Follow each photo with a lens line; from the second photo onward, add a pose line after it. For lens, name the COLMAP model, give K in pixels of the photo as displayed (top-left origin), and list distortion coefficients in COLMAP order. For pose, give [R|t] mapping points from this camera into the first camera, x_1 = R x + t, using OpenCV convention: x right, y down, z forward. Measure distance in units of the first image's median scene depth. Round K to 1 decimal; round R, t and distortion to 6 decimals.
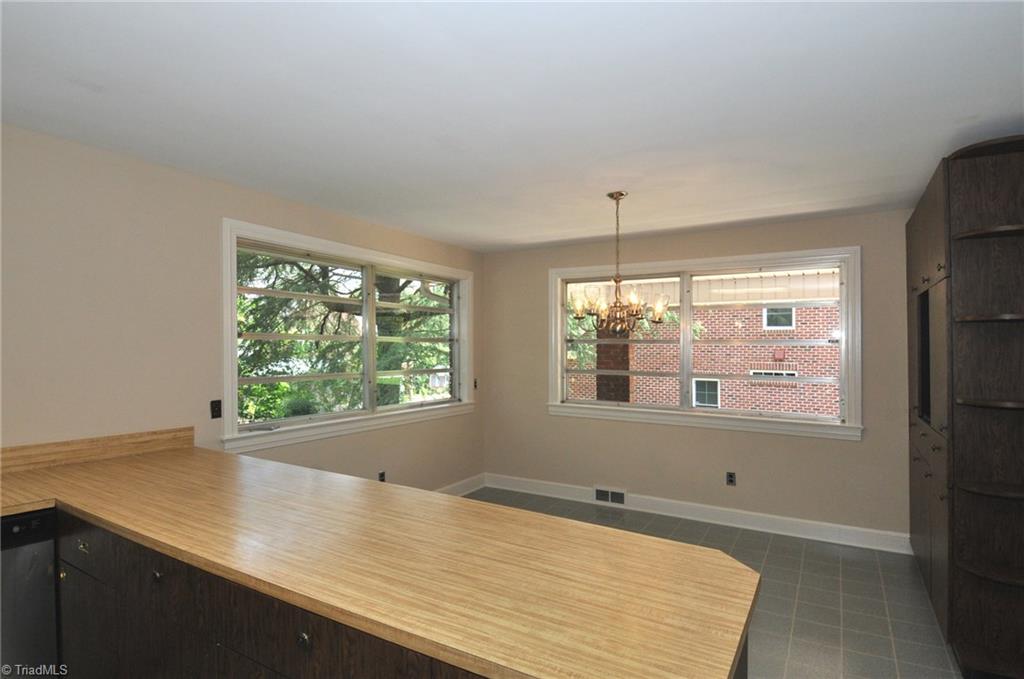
lens RADIAL K [[546.8, 0, 513.2], [0, 546.8, 342.9], [0, 0, 1]] dist [0.004852, -0.001275]
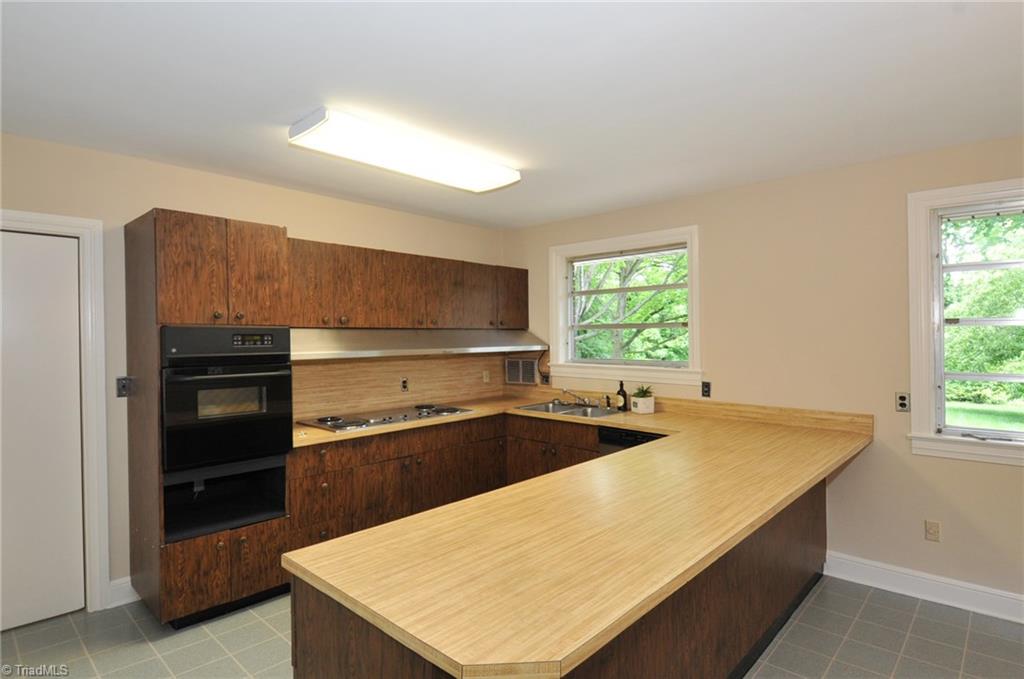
lens RADIAL K [[546.8, 0, 516.3], [0, 546.8, 339.6], [0, 0, 1]] dist [0.004852, -0.001275]
pose [[-0.215996, -0.000400, -0.976394, 1.136556], [0.000068, 1.000000, -0.000425, 0.033662], [0.976394, -0.000159, -0.215996, 1.268572]]
